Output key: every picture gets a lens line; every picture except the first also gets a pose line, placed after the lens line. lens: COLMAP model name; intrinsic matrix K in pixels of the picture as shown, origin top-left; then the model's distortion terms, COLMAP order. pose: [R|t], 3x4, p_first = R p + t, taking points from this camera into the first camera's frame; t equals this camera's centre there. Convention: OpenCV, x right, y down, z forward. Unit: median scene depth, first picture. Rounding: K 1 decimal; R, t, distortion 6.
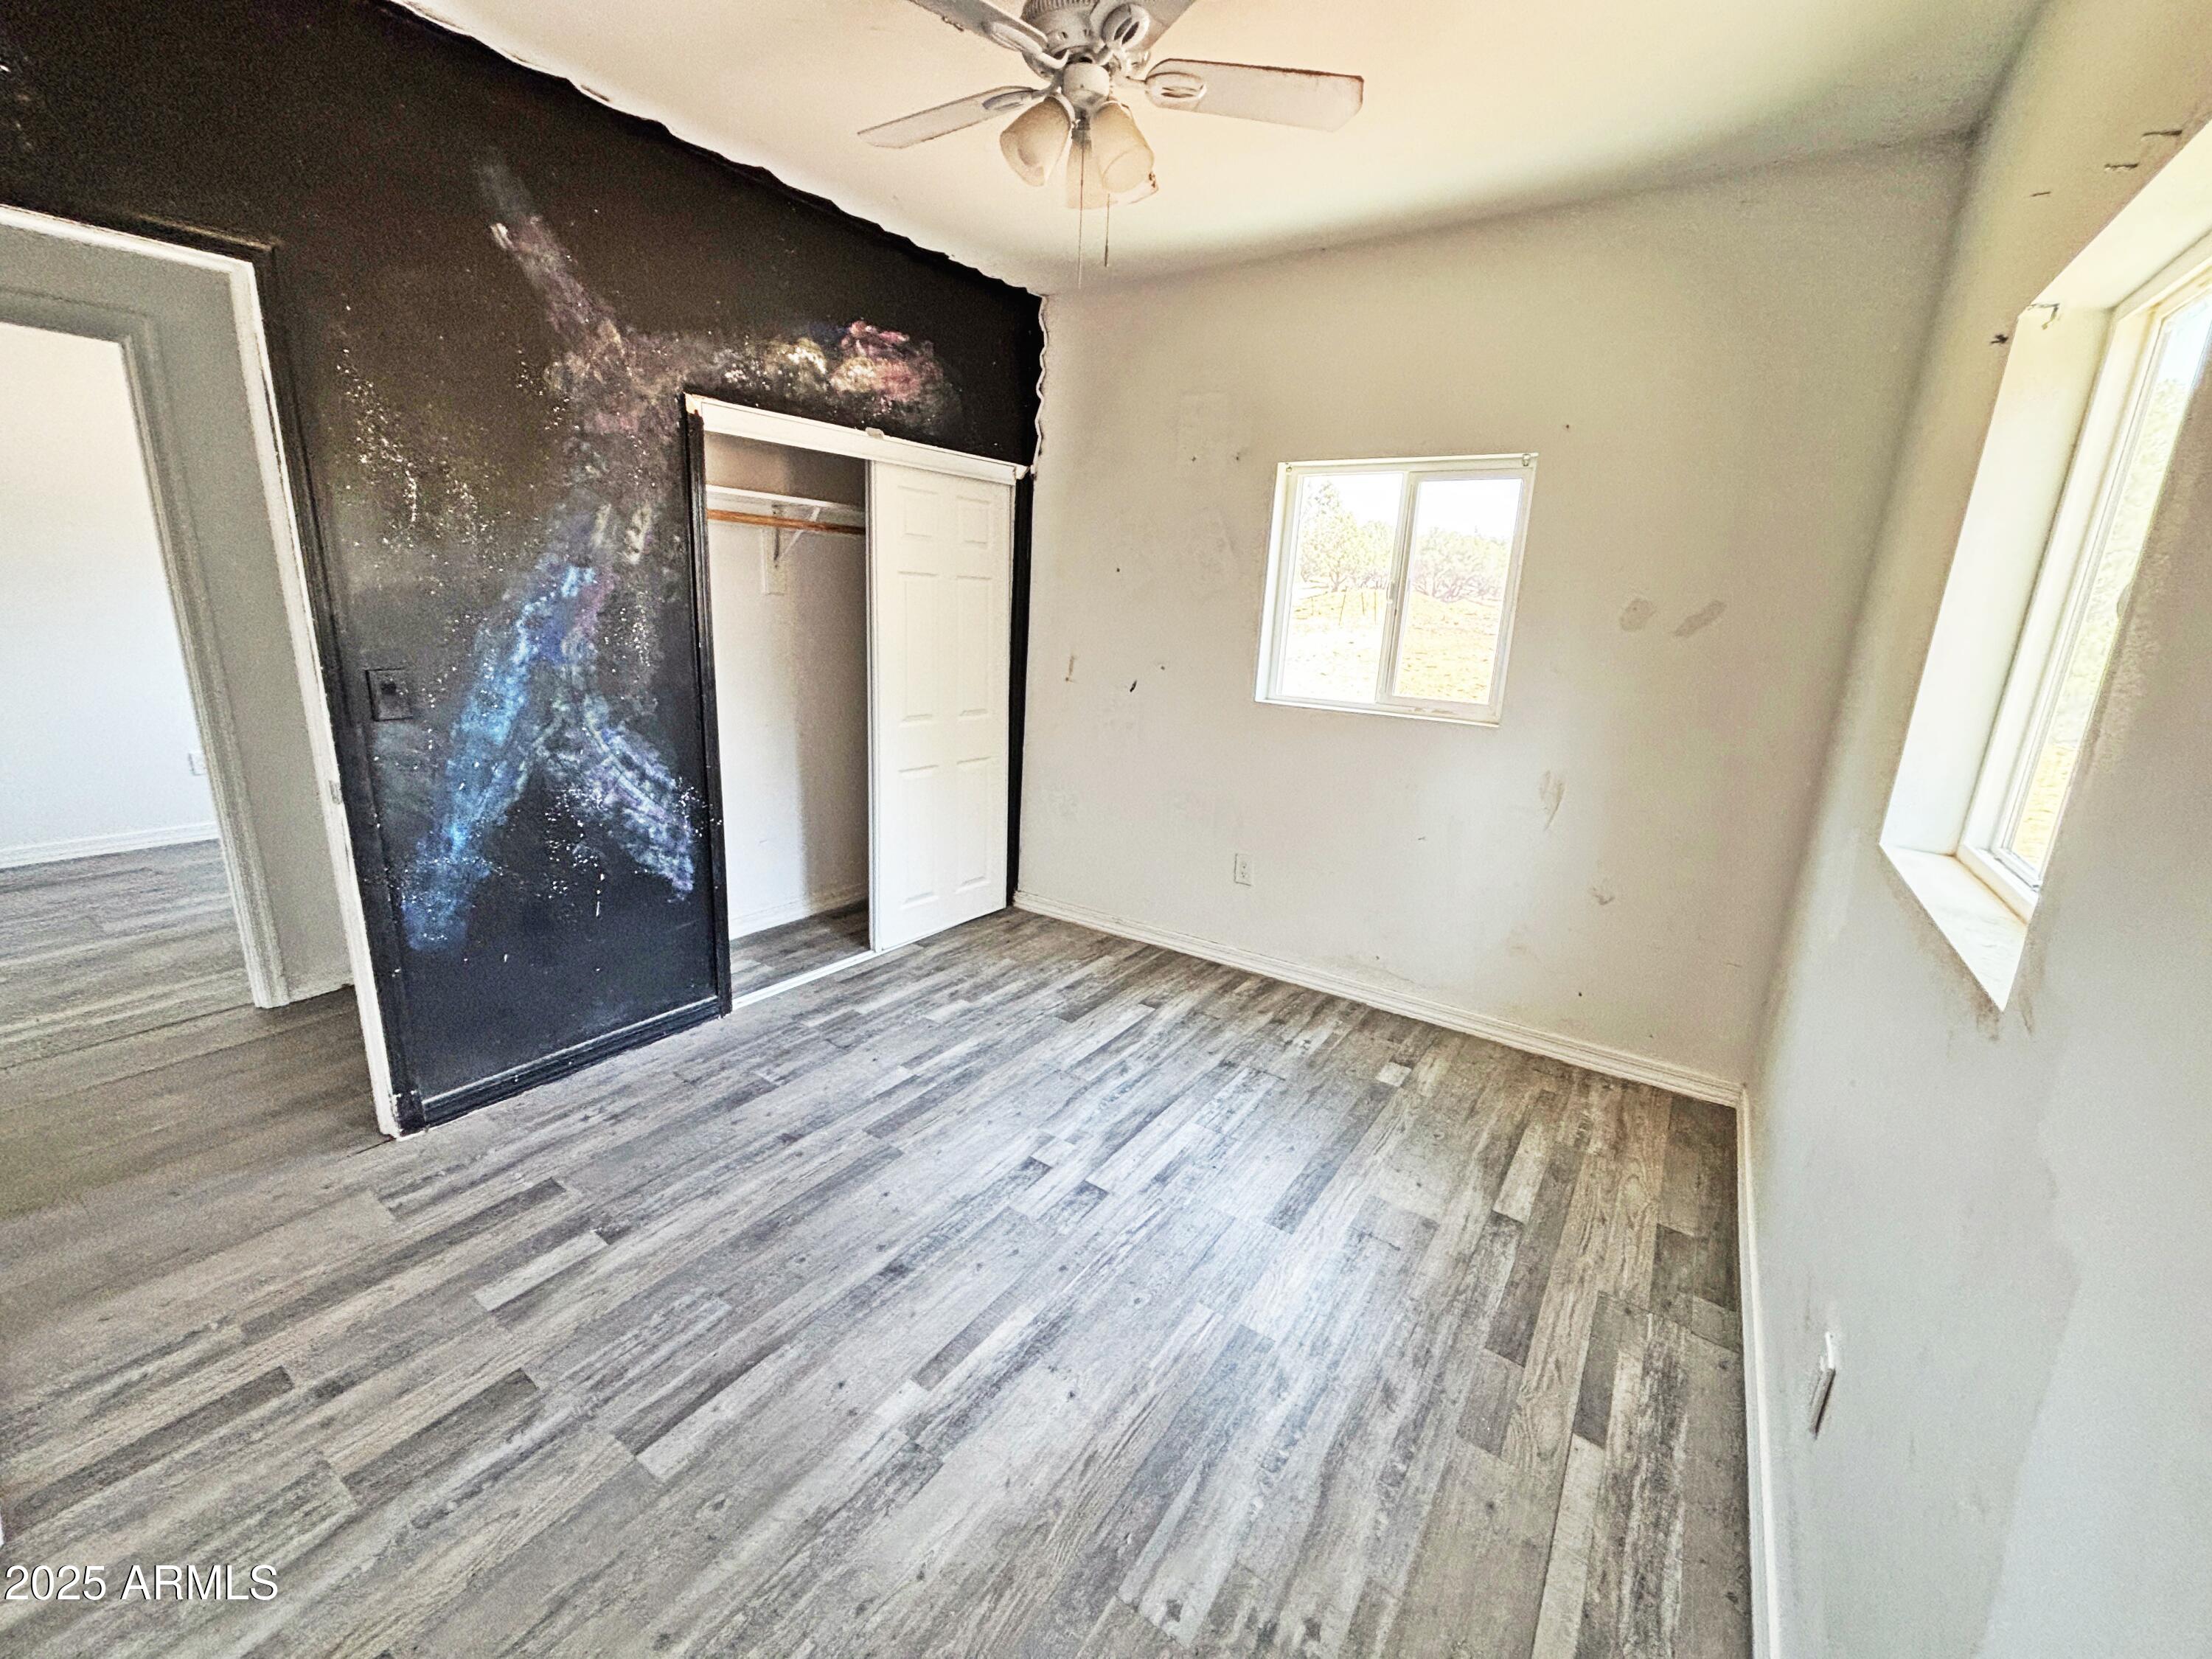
lens RADIAL K [[898.4, 0, 1096.8], [0, 898.4, 816.6], [0, 0, 1]] dist [0.000537, 0.000317]
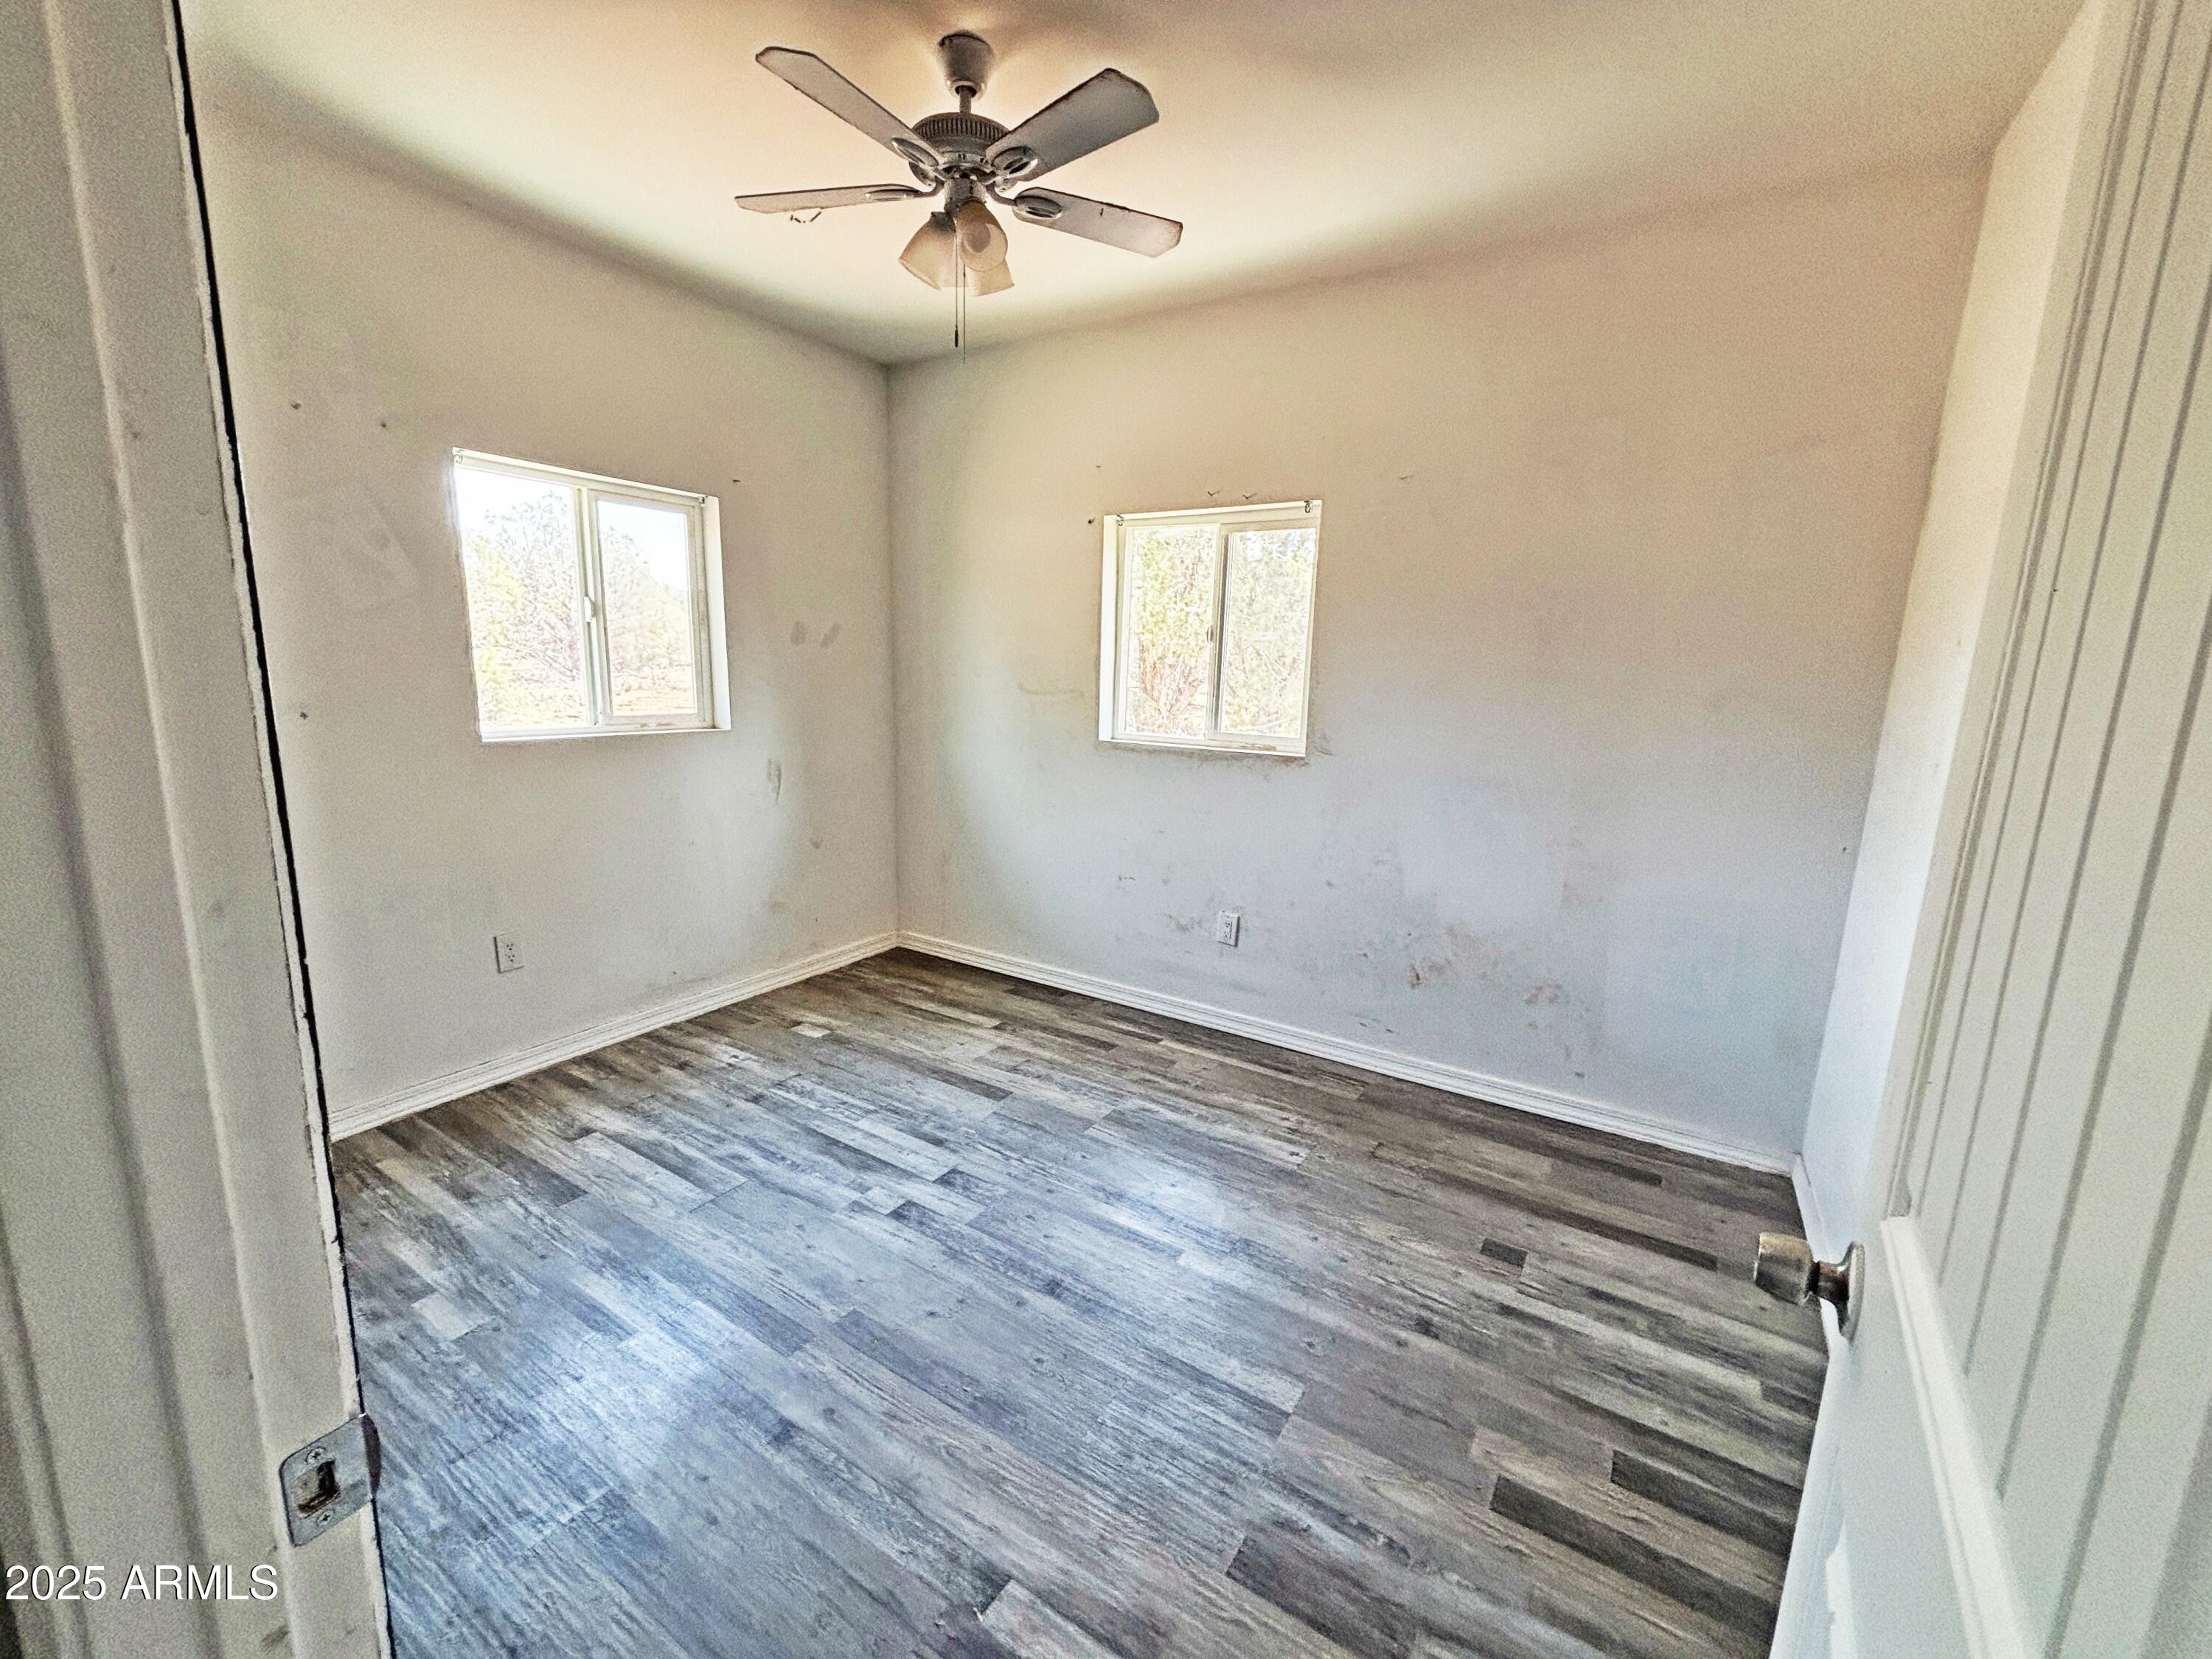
lens RADIAL K [[888.7, 0, 1102.0], [0, 888.7, 830.3], [0, 0, 1]] dist [-0.010911, -0.000198]
pose [[-0.012589, -0.233315, 0.972320, -0.801900], [0.215667, 0.948876, 0.230482, -0.155833], [-0.976386, 0.212599, 0.038373, 0.590162]]
